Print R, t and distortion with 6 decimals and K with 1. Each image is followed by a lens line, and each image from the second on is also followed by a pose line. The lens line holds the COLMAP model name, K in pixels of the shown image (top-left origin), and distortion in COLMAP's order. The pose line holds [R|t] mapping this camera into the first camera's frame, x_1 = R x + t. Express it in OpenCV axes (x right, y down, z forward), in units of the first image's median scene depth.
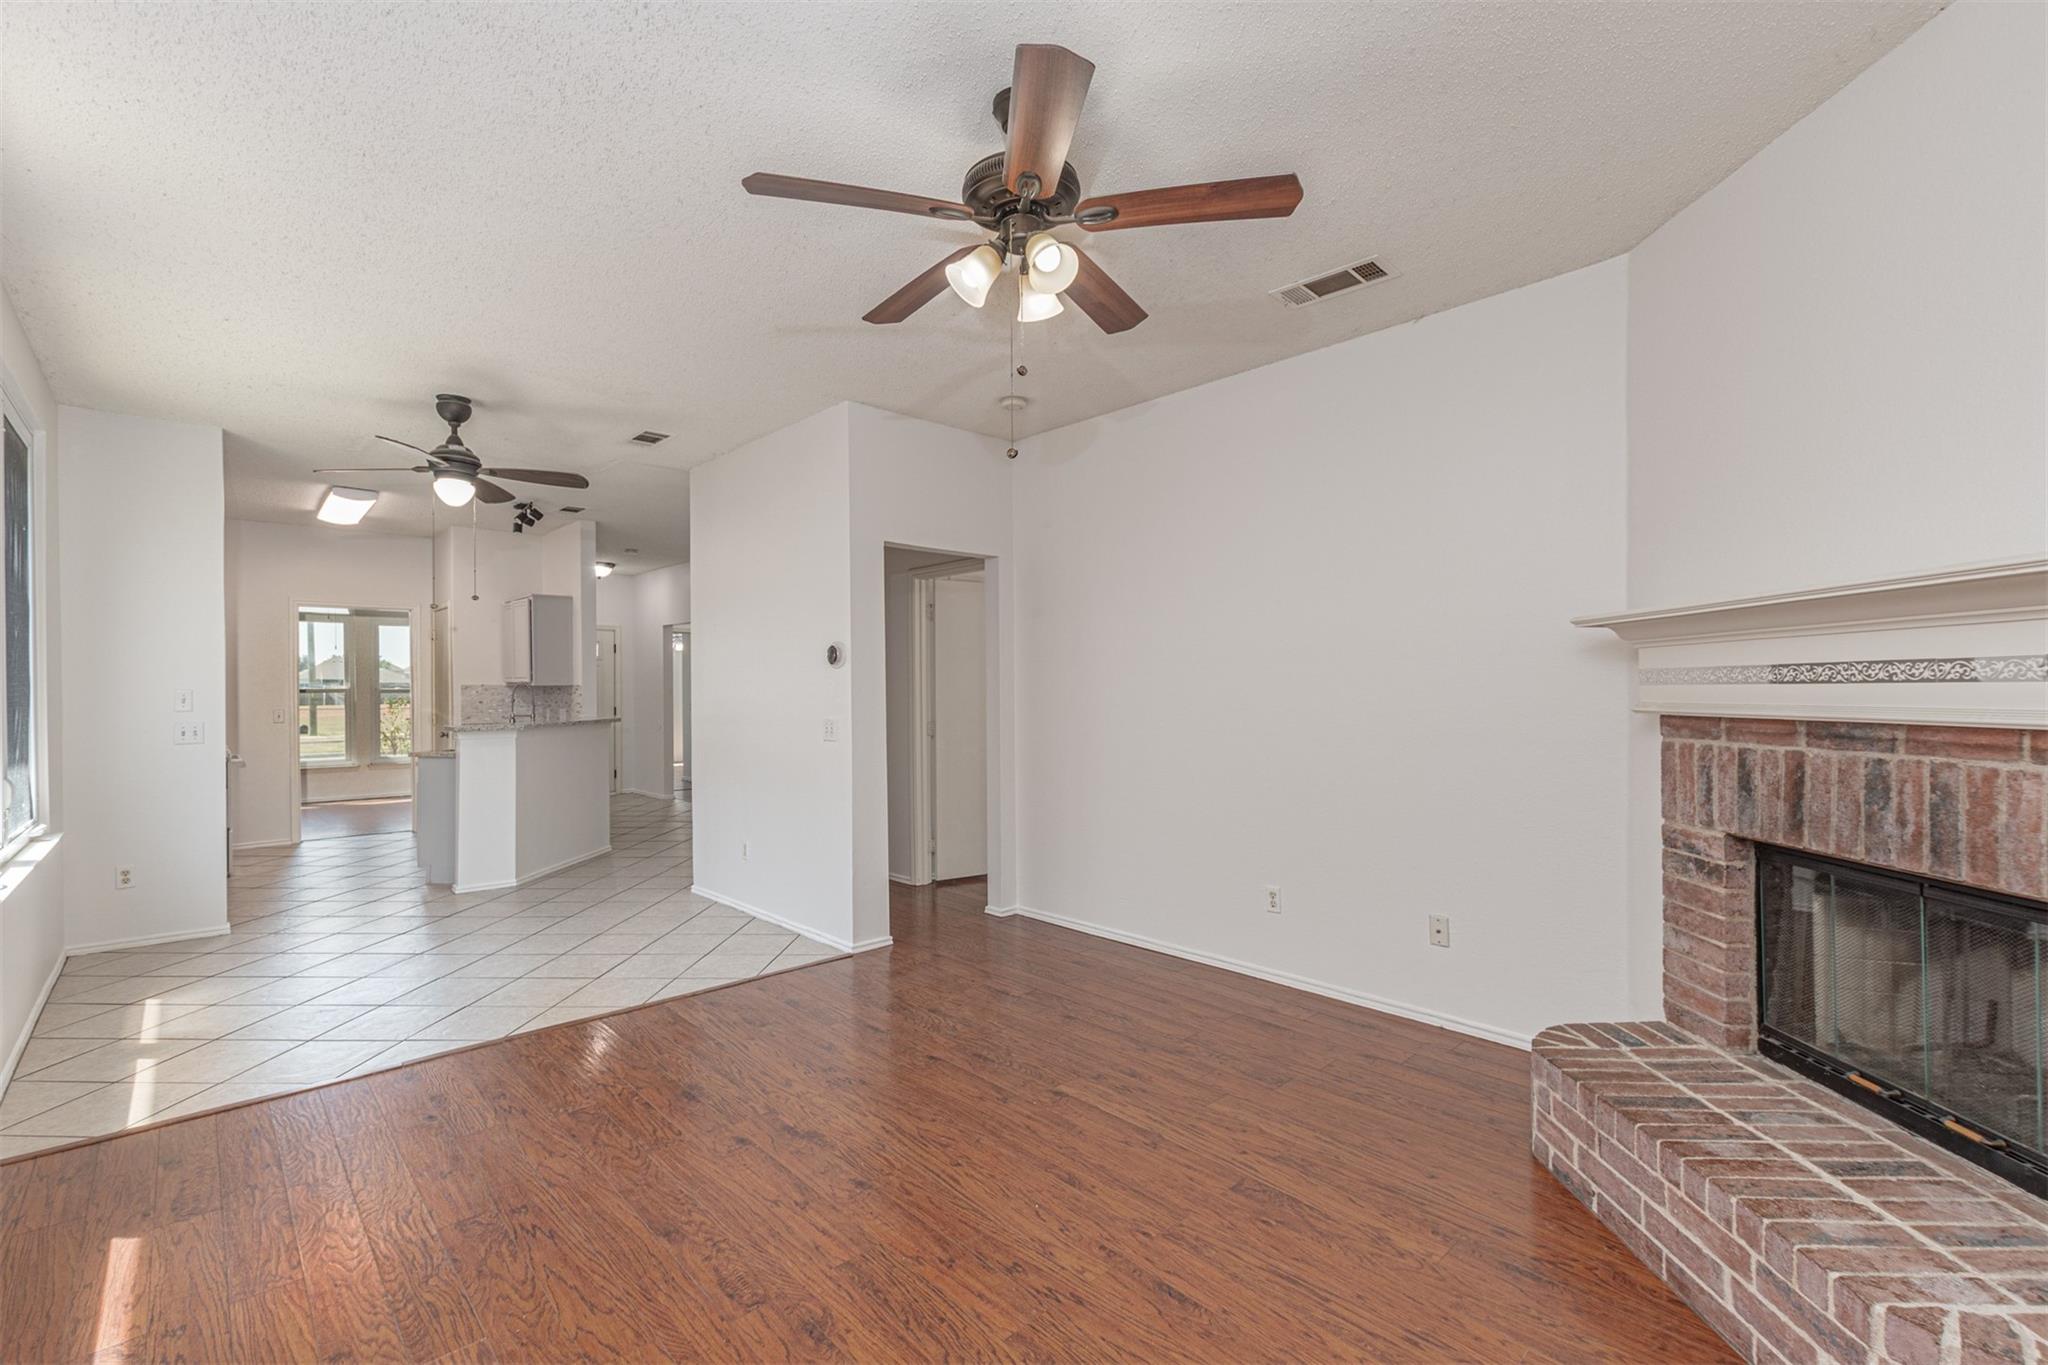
lens RADIAL K [[879.0, 0, 1024.0], [0, 879.0, 682.5], [0, 0, 1]] dist [0.017004, -0.006695]
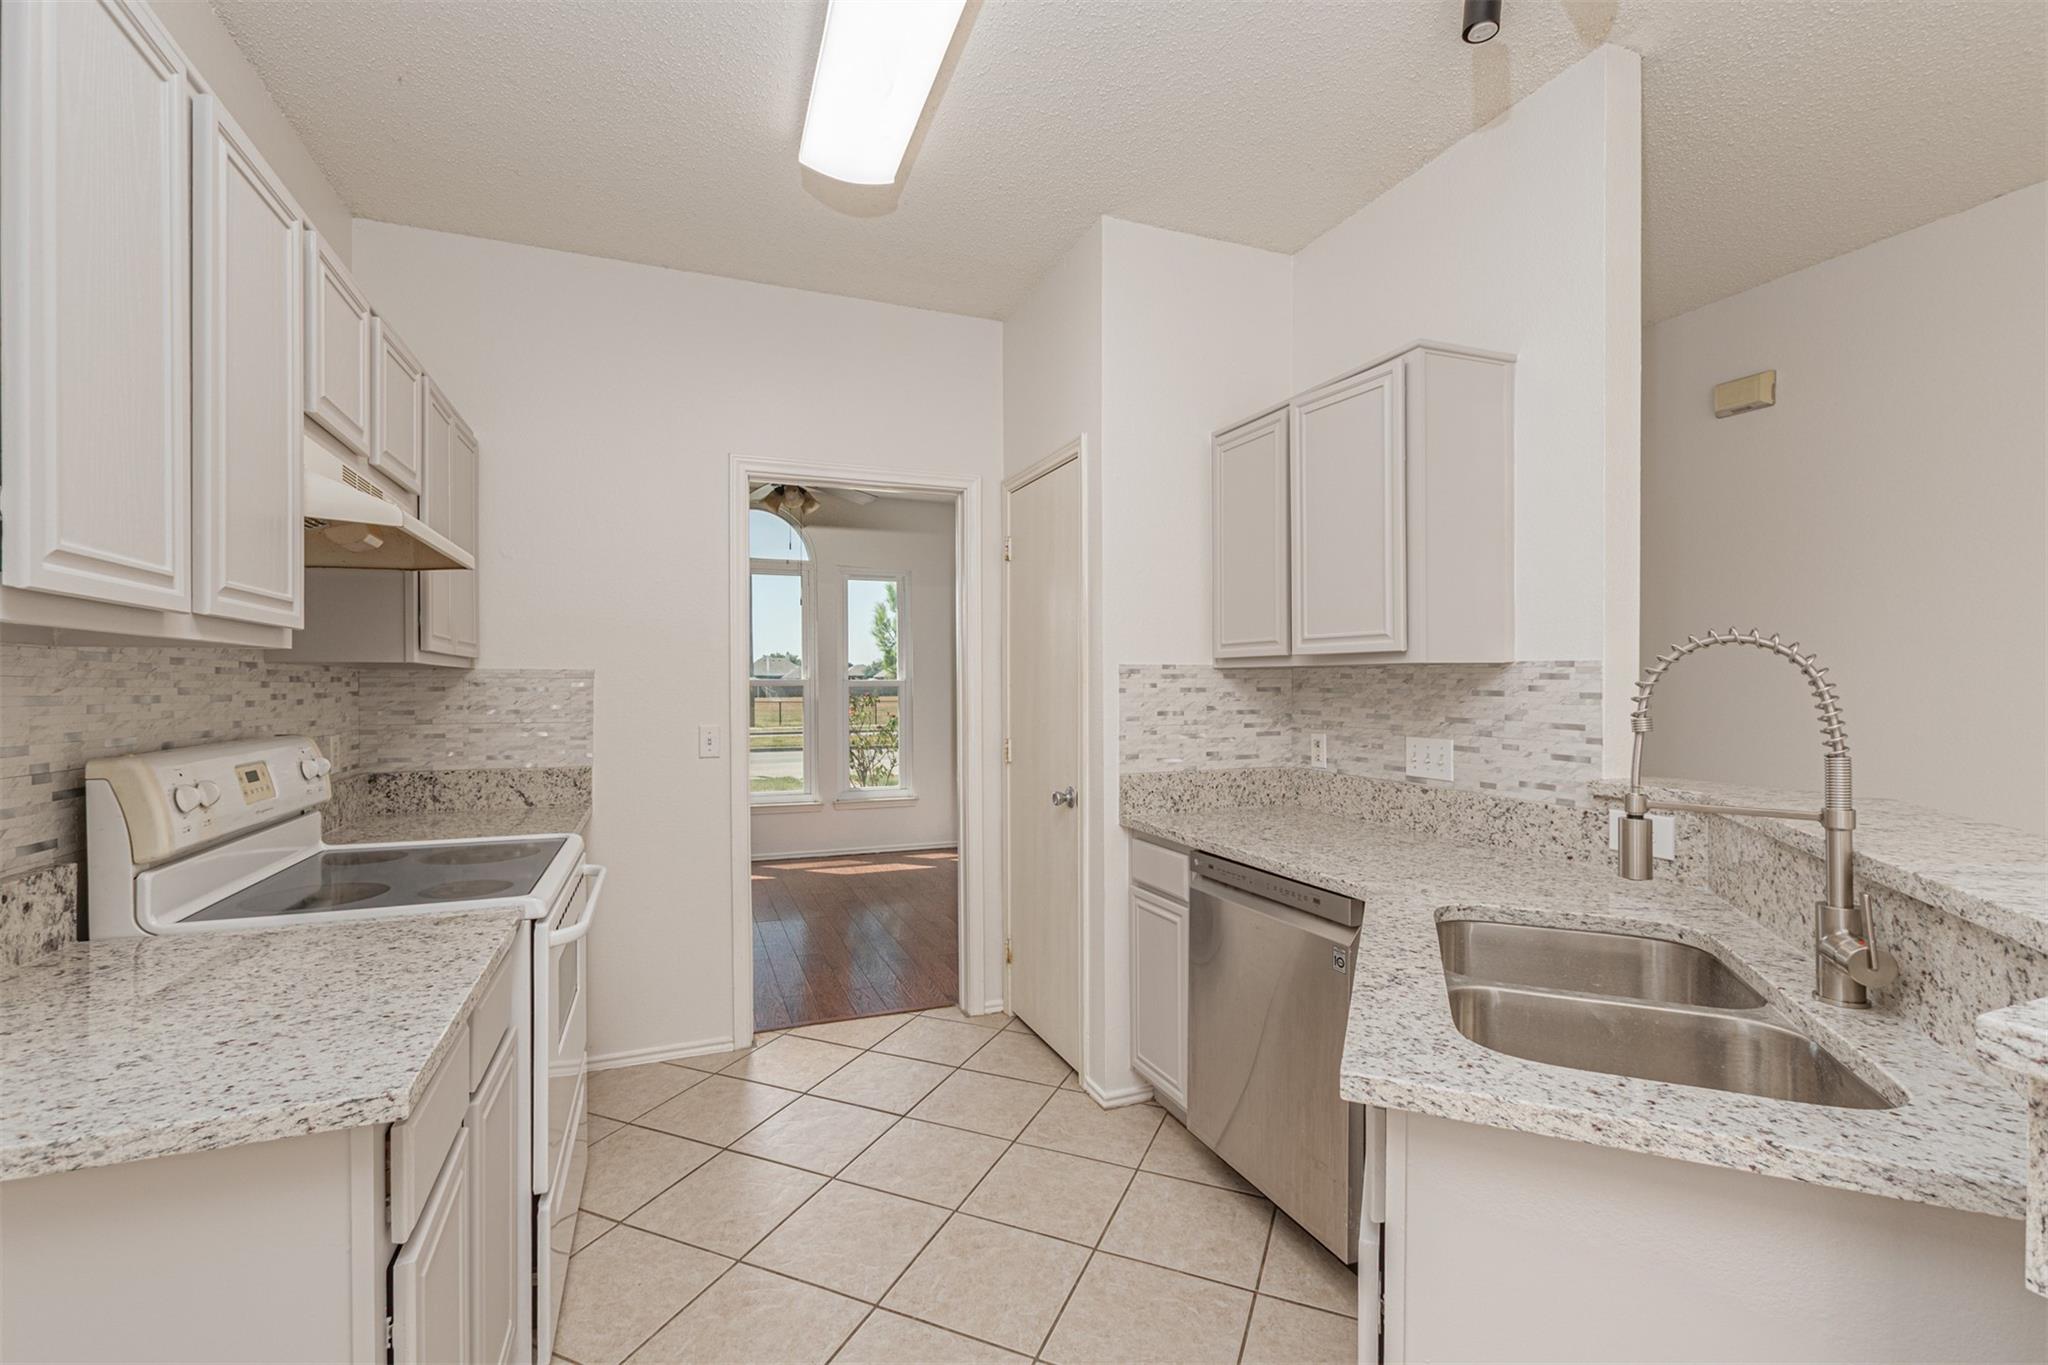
lens RADIAL K [[879.0, 0, 1024.0], [0, 879.0, 682.5], [0, 0, 1]] dist [0.017004, -0.006695]
pose [[0.930913, 0.006538, -0.365183, -0.564271], [-0.005651, 0.999978, 0.003498, 0.009877], [0.365197, -0.001193, 0.930929, 0.682495]]
